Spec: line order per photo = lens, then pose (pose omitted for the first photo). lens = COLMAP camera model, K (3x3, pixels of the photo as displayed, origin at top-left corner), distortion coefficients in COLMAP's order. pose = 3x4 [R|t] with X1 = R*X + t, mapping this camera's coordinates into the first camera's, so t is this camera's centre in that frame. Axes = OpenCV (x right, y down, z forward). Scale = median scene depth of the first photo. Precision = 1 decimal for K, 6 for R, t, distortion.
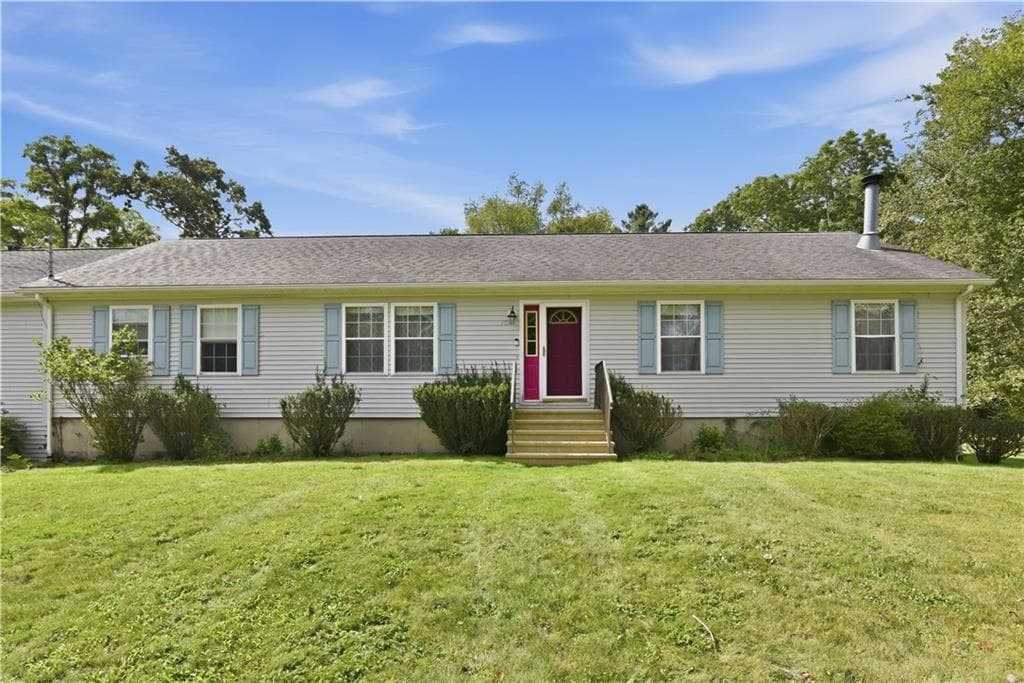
lens RADIAL K [[511.3, 0, 511.6], [0, 511.3, 411.7], [0, 0, 1]] dist [-0.013300, 0.000611]
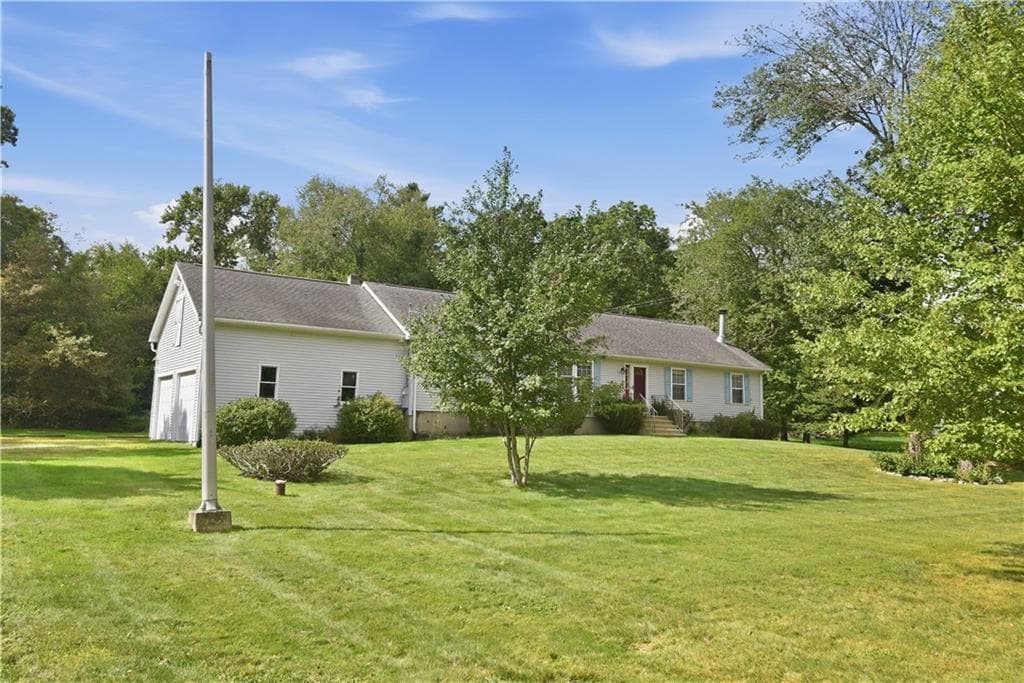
lens RADIAL K [[779.7, 0, 511.0], [0, 779.7, 317.8], [0, 0, 1]] dist [0.006550, 0.001220]
pose [[0.820505, 0.101434, 0.562567, -2.197728], [-0.033486, 0.990970, -0.129838, 0.033263], [-0.570657, 0.087694, 0.816493, -1.382624]]
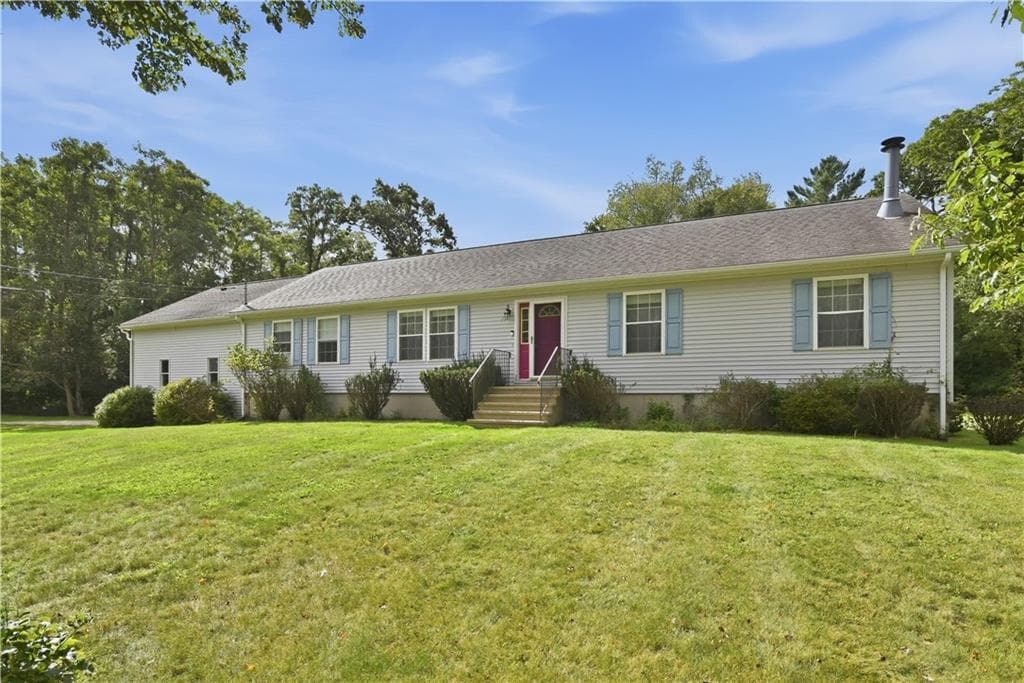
lens RADIAL K [[496.6, 0, 509.1], [0, 496.6, 389.0], [0, 0, 1]] dist [-0.013564, -0.000058]
pose [[0.927764, -0.001377, -0.373165, 0.458317], [0.002171, 0.999996, 0.001708, -0.000634], [0.373161, -0.002394, 0.927764, -0.141485]]
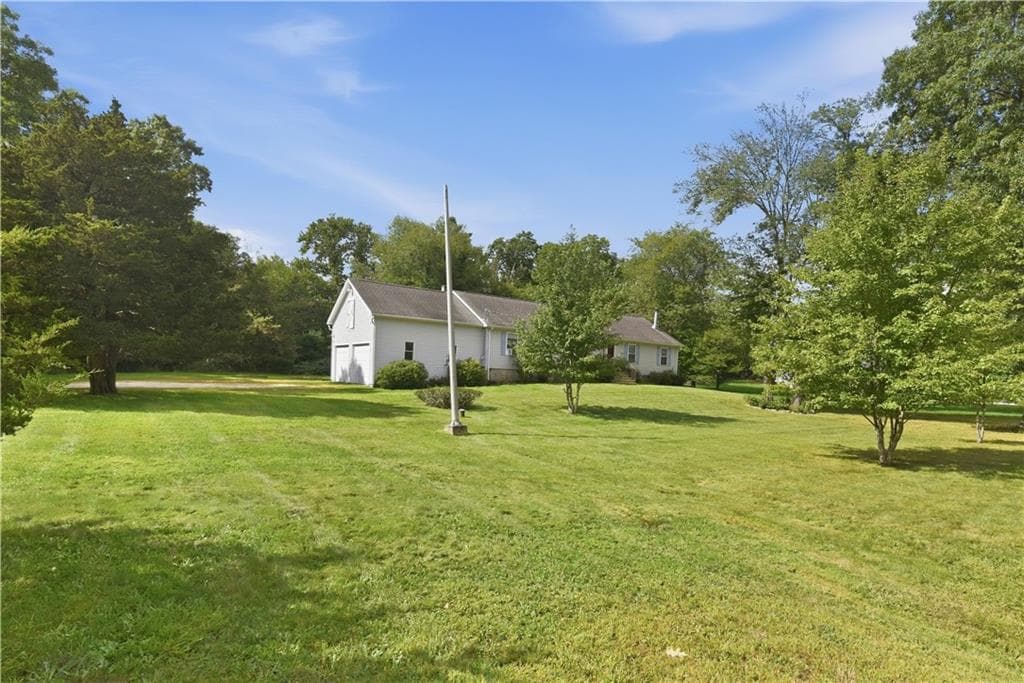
lens RADIAL K [[496.6, 0, 509.1], [0, 496.6, 389.0], [0, 0, 1]] dist [-0.013564, -0.000058]
pose [[0.802990, 0.013741, 0.595834, -2.605684], [-0.049730, 0.997793, 0.044010, 0.001213], [-0.593914, -0.064970, 0.801901, -1.450921]]
